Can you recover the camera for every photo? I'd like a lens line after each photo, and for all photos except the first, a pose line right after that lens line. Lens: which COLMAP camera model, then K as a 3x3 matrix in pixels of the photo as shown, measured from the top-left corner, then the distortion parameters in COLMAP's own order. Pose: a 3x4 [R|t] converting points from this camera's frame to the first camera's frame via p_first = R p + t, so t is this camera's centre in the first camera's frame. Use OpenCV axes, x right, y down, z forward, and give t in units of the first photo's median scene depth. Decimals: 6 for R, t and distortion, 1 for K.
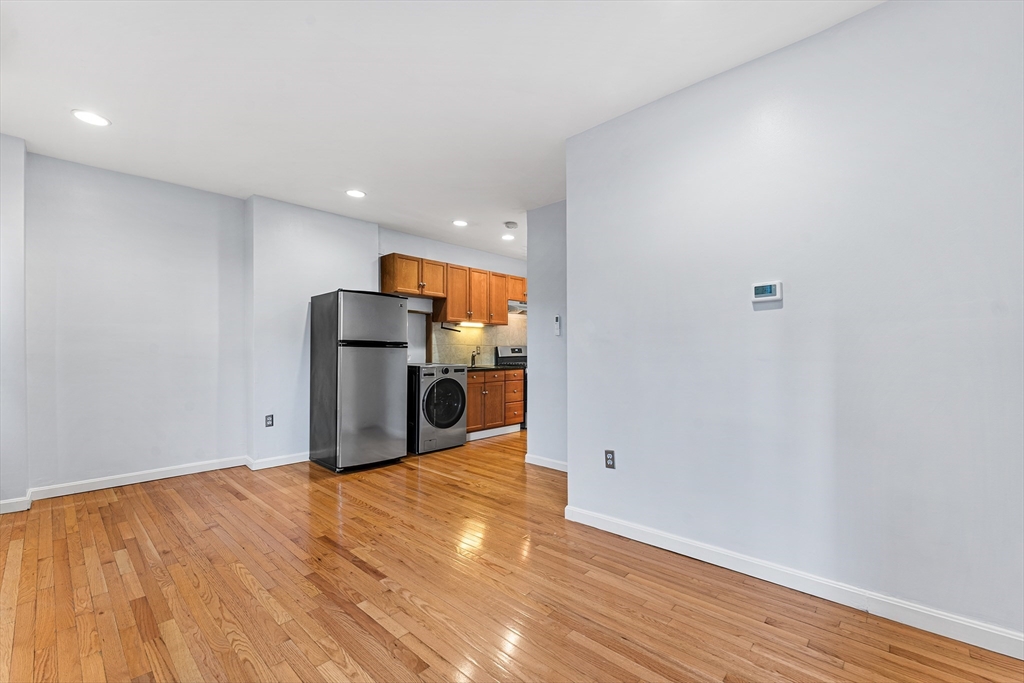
lens RADIAL K [[427.2, 0, 515.5], [0, 427.2, 347.7], [0, 0, 1]] dist [-0.003586, -0.000031]
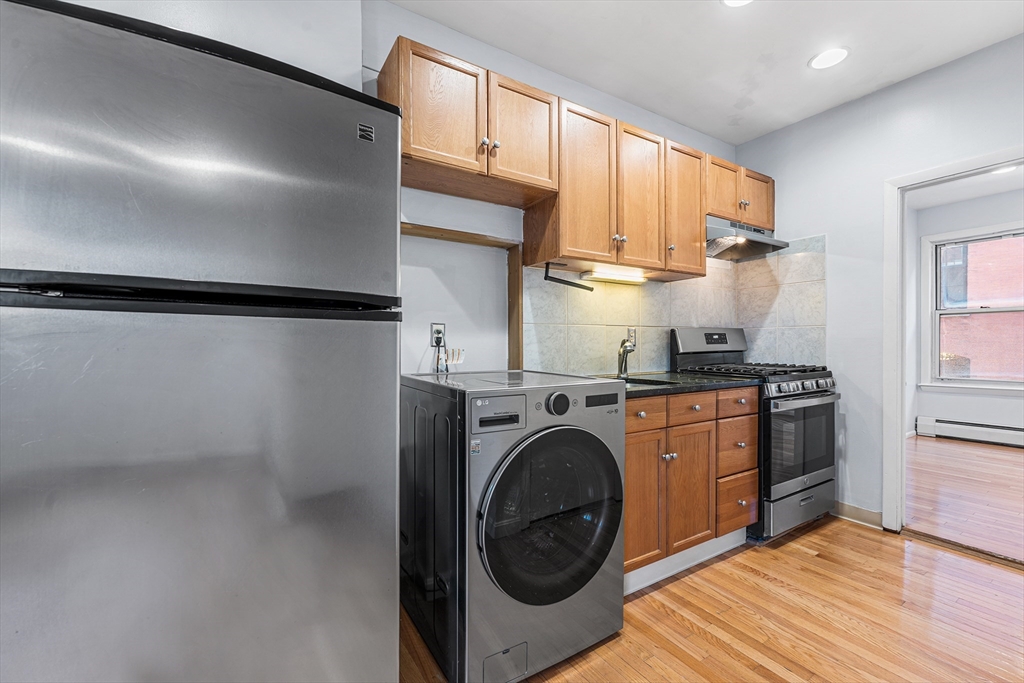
lens RADIAL K [[427.2, 0, 507.7], [0, 427.2, 346.0], [0, 0, 1]] dist [-0.003586, -0.000031]
pose [[0.964384, -0.003427, -0.264483, -0.103751], [0.006872, 0.999903, 0.012100, 0.009539], [0.264416, -0.013487, 0.964314, 0.613552]]
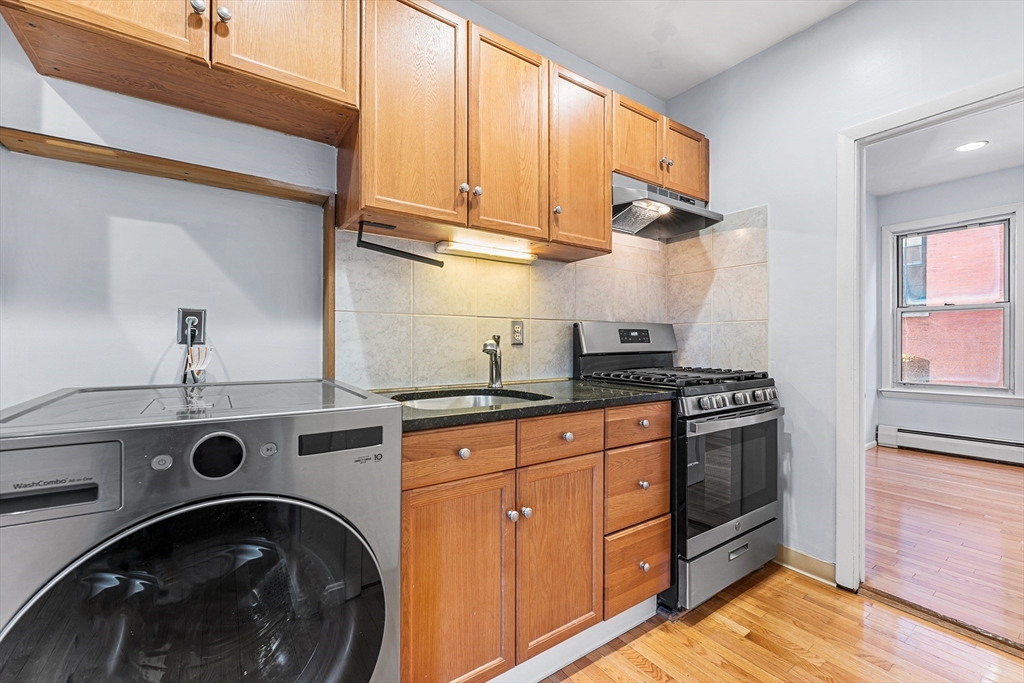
lens RADIAL K [[427.2, 0, 509.0], [0, 427.2, 341.5], [0, 0, 1]] dist [-0.003586, -0.000031]
pose [[0.977169, 0.000704, -0.212463, -0.027741], [0.000223, 0.999991, 0.004337, 0.011895], [0.212464, -0.004285, 0.977160, 0.755751]]
